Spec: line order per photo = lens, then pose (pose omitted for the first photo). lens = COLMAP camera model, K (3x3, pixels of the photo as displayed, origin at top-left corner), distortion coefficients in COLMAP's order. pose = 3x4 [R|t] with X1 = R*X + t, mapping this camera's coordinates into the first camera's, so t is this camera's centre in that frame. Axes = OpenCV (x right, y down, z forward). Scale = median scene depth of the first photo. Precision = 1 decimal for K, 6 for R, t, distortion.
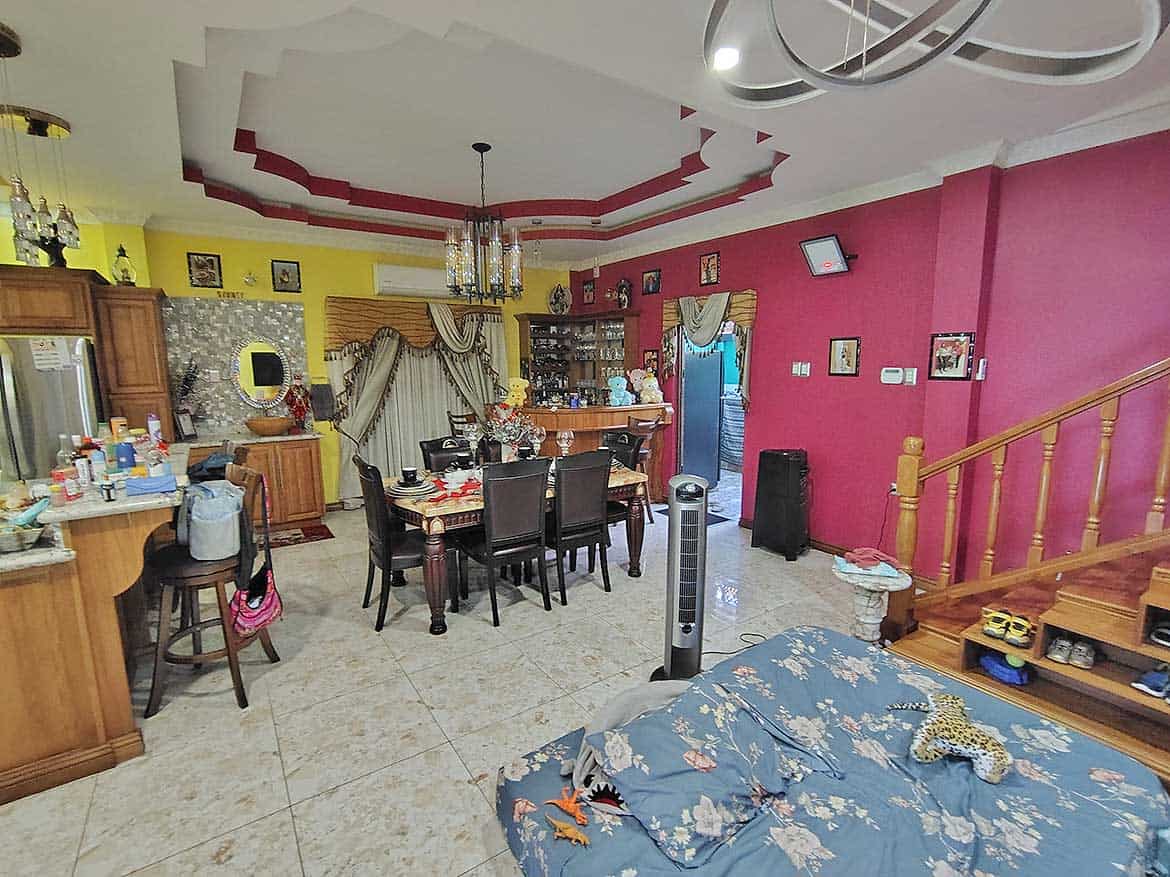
lens RADIAL K [[540.0, 0, 587.4], [0, 540.0, 444.3], [0, 0, 1]] dist [-0.012674, 0.001880]
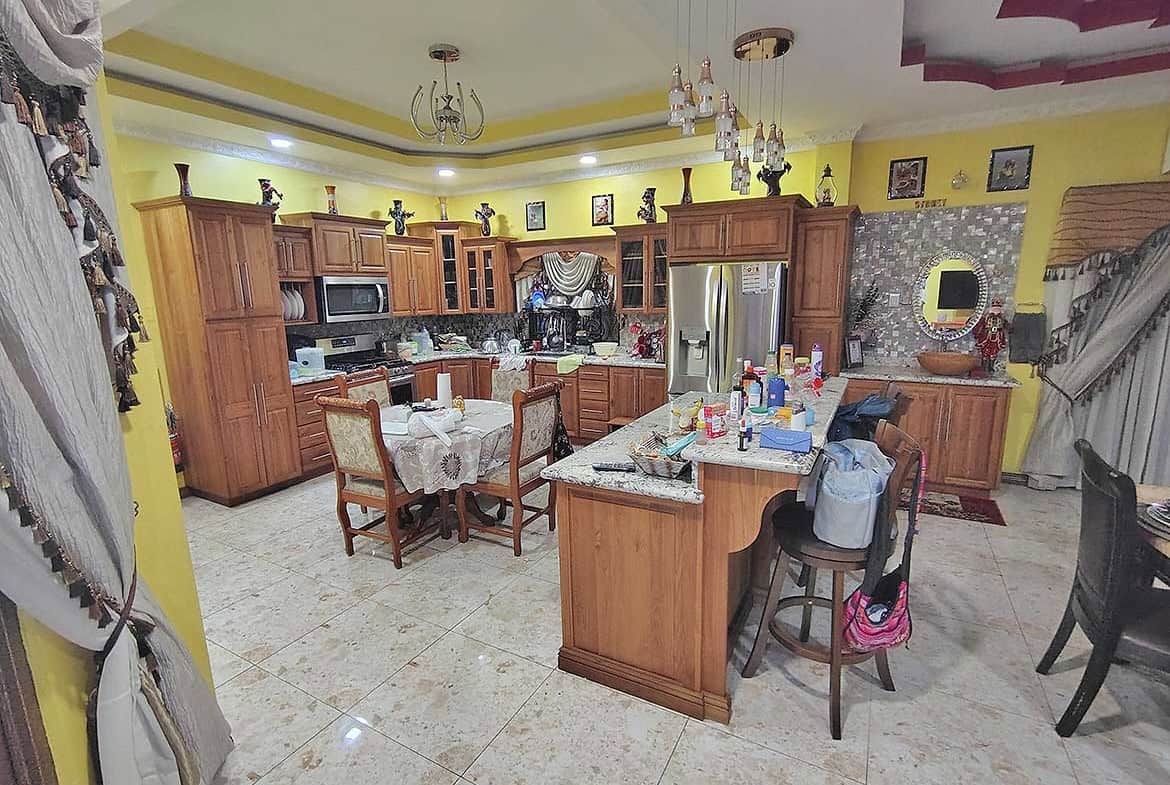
lens RADIAL K [[545.4, 0, 585.4], [0, 545.4, 393.7], [0, 0, 1]] dist [0.001477, 0.001903]
pose [[0.435475, 0.170120, -0.883980, -0.102778], [-0.123351, 0.983995, 0.128601, -0.031215], [0.891710, 0.053037, 0.449490, 0.164063]]
